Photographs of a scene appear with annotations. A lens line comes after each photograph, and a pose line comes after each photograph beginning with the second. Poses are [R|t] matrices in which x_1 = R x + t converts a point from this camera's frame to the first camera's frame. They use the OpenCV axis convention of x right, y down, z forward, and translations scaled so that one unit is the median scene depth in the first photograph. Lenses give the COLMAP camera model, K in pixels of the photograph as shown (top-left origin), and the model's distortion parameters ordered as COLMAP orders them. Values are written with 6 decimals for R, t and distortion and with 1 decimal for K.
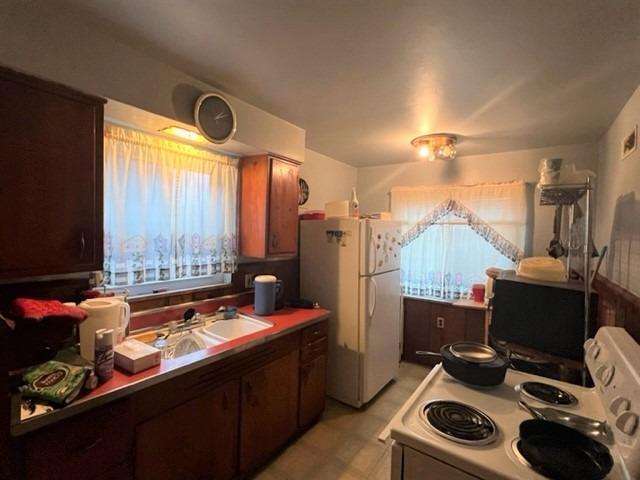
lens RADIAL K [[298.9, 0, 320.9], [0, 298.9, 238.8], [0, 0, 1]] dist [0.002372, -0.000628]
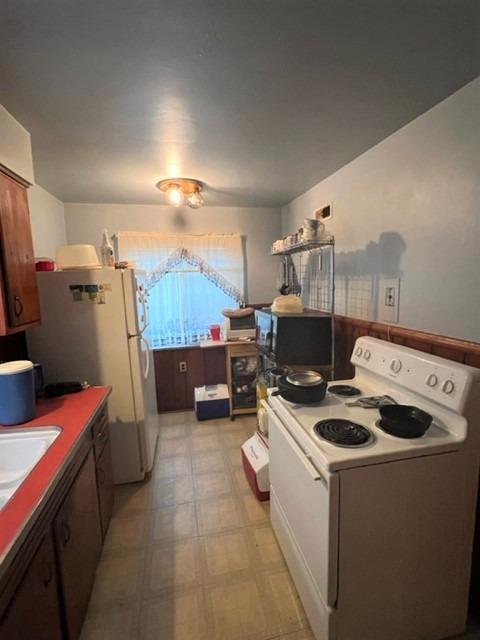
lens RADIAL K [[298.9, 0, 235.6], [0, 298.9, 319.1], [0, 0, 1]] dist [0.002372, -0.000628]
pose [[0.681960, -0.140986, 0.717672, -0.302862], [0.062561, 0.988893, 0.134819, -0.023559], [-0.728709, -0.047043, 0.683206, 0.225029]]
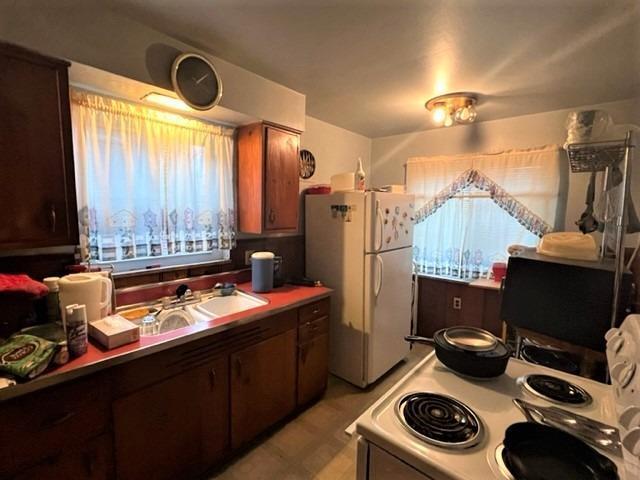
lens RADIAL K [[298.9, 0, 321.4], [0, 298.9, 238.2], [0, 0, 1]] dist [0.002372, -0.000628]
pose [[0.995869, 0.000733, -0.090802, 0.089742], [0.005673, 0.997511, 0.070278, 0.012051], [0.090628, -0.070503, 0.993386, 0.064492]]
